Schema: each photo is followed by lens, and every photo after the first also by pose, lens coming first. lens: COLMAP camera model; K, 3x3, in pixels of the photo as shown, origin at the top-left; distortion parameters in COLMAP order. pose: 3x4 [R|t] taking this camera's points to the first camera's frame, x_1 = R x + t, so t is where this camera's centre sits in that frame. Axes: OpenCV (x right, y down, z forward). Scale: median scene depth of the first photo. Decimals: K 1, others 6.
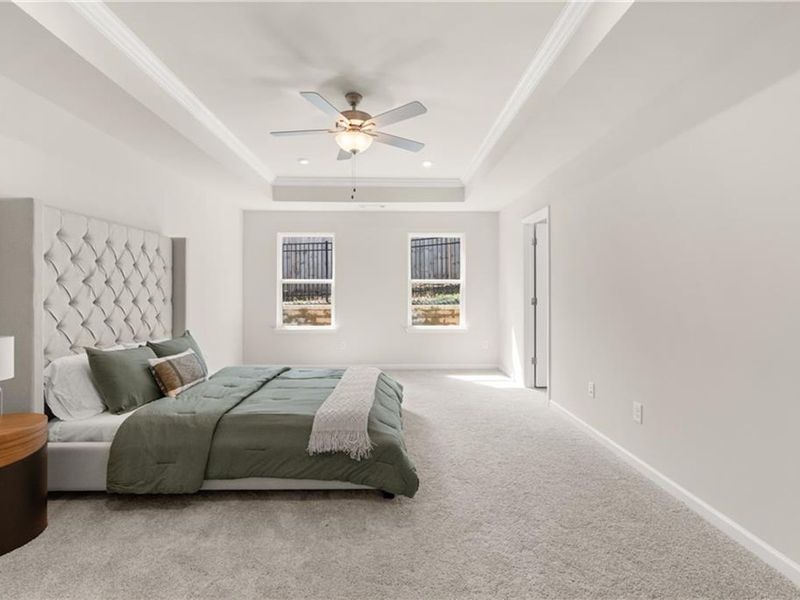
lens RADIAL K [[383.4, 0, 397.6], [0, 383.4, 293.5], [0, 0, 1]] dist [-0.013247, 0.000604]
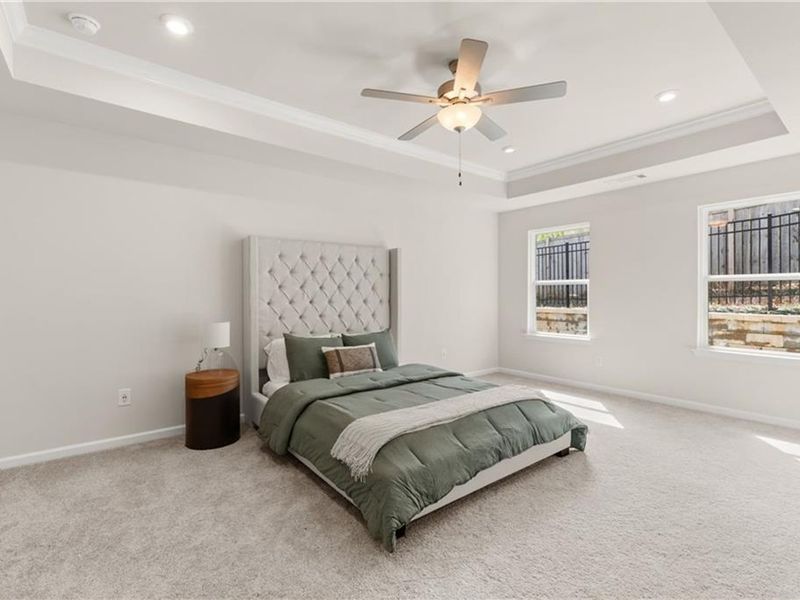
lens RADIAL K [[383.4, 0, 404.2], [0, 383.4, 299.7], [0, 0, 1]] dist [-0.013247, 0.000604]
pose [[0.608248, 0.010665, -0.793675, 0.452089], [-0.002549, 0.999931, 0.011483, -0.002673], [0.793743, -0.004961, 0.608233, 0.357021]]
